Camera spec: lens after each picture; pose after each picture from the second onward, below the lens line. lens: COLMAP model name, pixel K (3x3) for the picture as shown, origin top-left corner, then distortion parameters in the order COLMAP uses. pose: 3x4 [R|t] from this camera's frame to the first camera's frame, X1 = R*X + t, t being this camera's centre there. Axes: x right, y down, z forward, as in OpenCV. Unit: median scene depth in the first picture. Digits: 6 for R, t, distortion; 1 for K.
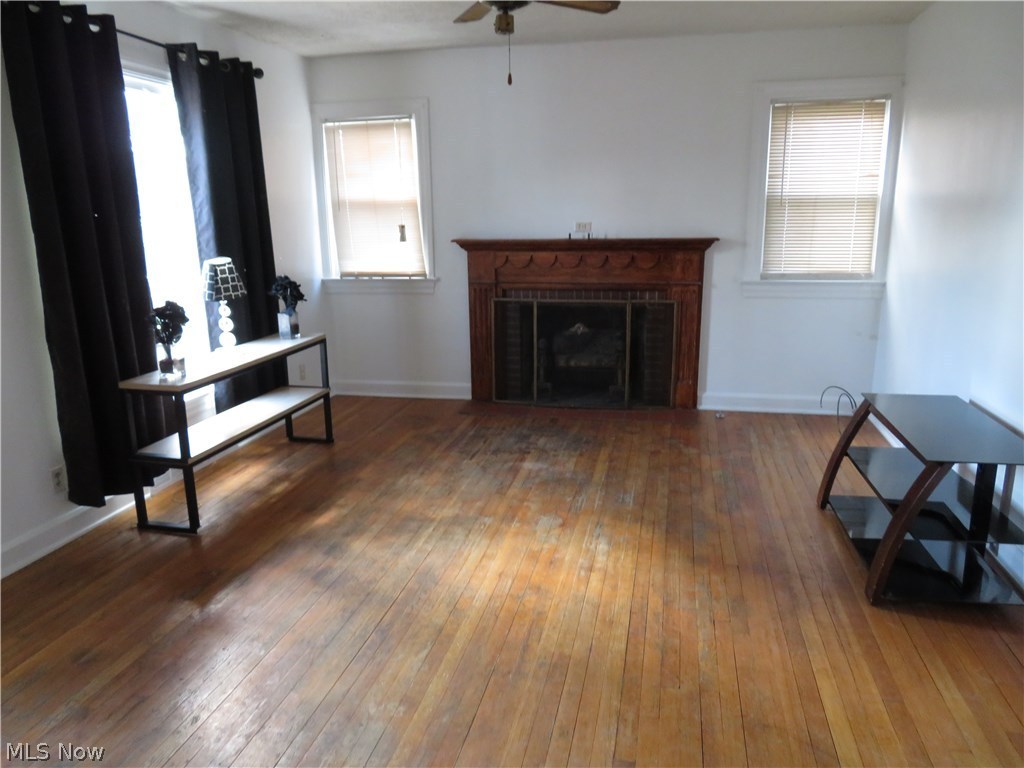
lens RADIAL K [[728.8, 0, 512.0], [0, 728.8, 384.0], [0, 0, 1]] dist [-0.011886, 0.003801]
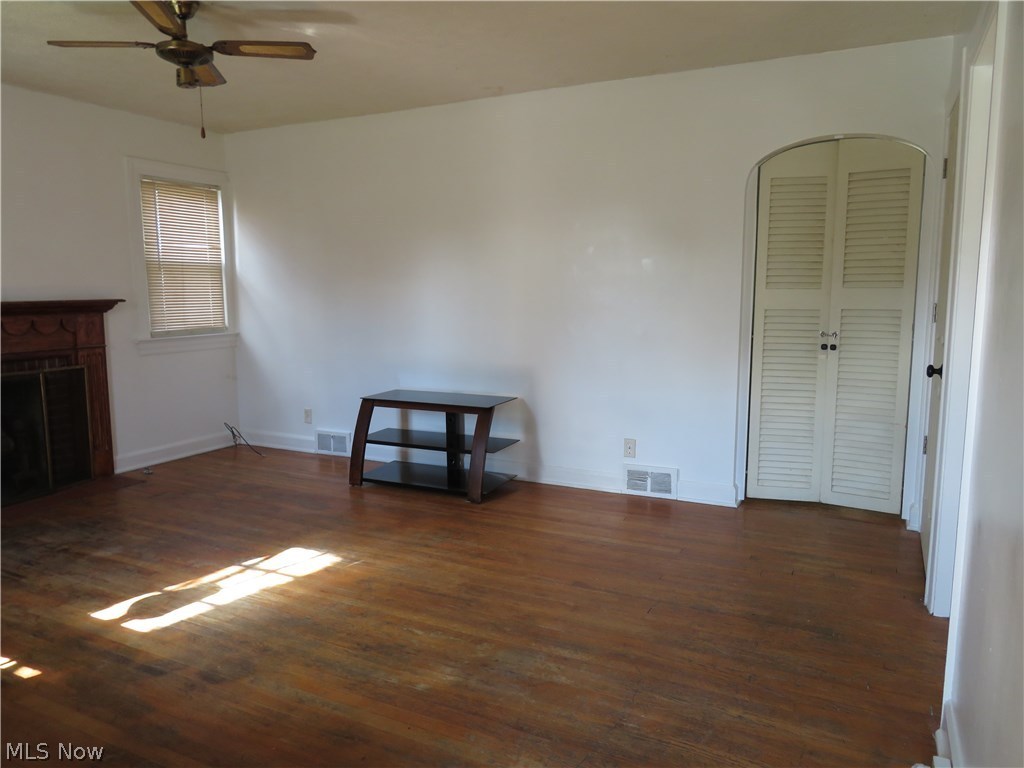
lens RADIAL K [[728.8, 0, 512.0], [0, 728.8, 384.0], [0, 0, 1]] dist [-0.011886, 0.003801]
pose [[0.245737, -0.114456, 0.962556, -0.589884], [0.224774, 0.972667, 0.058275, -0.022094], [-0.942916, 0.202037, 0.264747, 0.245987]]
